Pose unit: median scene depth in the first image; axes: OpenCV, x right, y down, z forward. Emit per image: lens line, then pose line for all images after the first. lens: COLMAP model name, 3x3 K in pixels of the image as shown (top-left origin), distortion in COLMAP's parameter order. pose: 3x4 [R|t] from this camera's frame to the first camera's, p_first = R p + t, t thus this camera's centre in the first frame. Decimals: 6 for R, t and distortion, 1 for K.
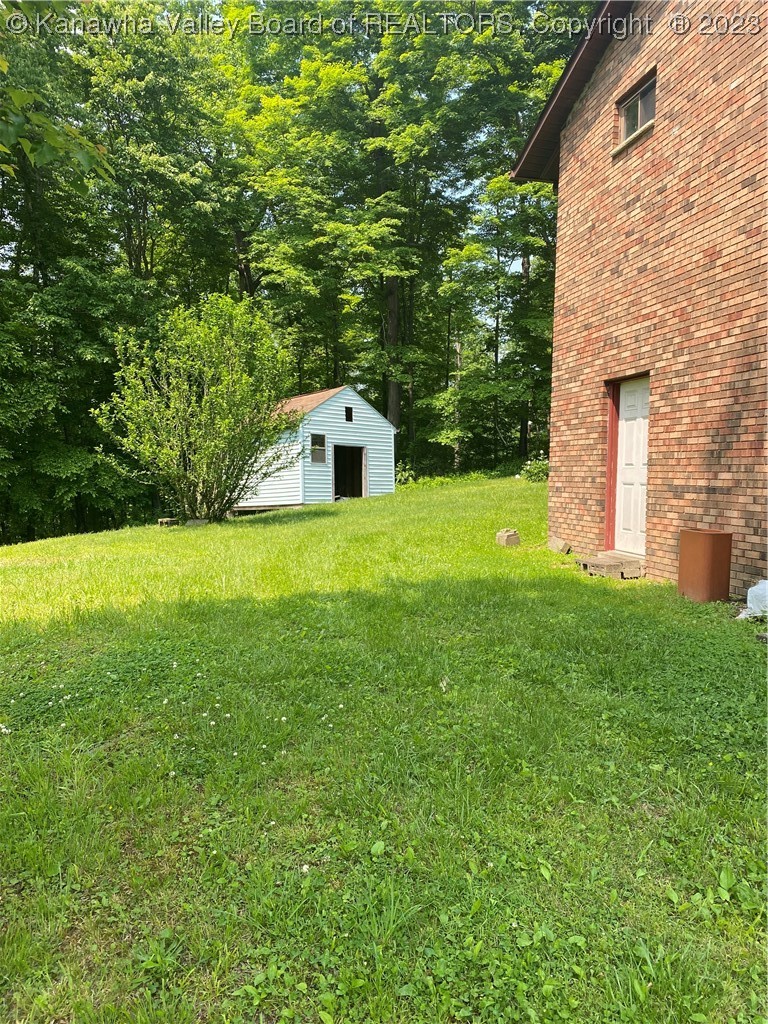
lens RADIAL K [[760.0, 0, 384.0], [0, 760.0, 512.0], [0, 0, 1]] dist [0.043470, -0.049762]
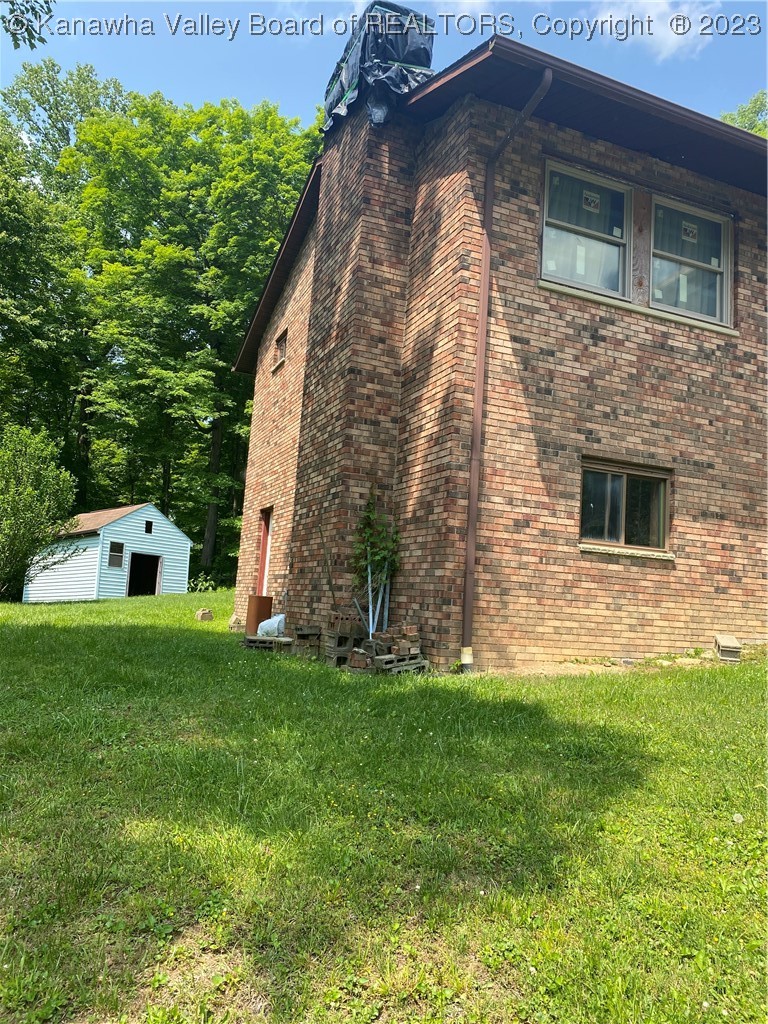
lens RADIAL K [[760.0, 0, 384.0], [0, 760.0, 512.0], [0, 0, 1]] dist [0.043470, -0.049762]
pose [[0.982220, 0.067331, 0.175242, 0.090057], [-0.037517, 0.985041, -0.168189, 0.027953], [-0.183945, 0.158624, 0.970053, -0.183201]]
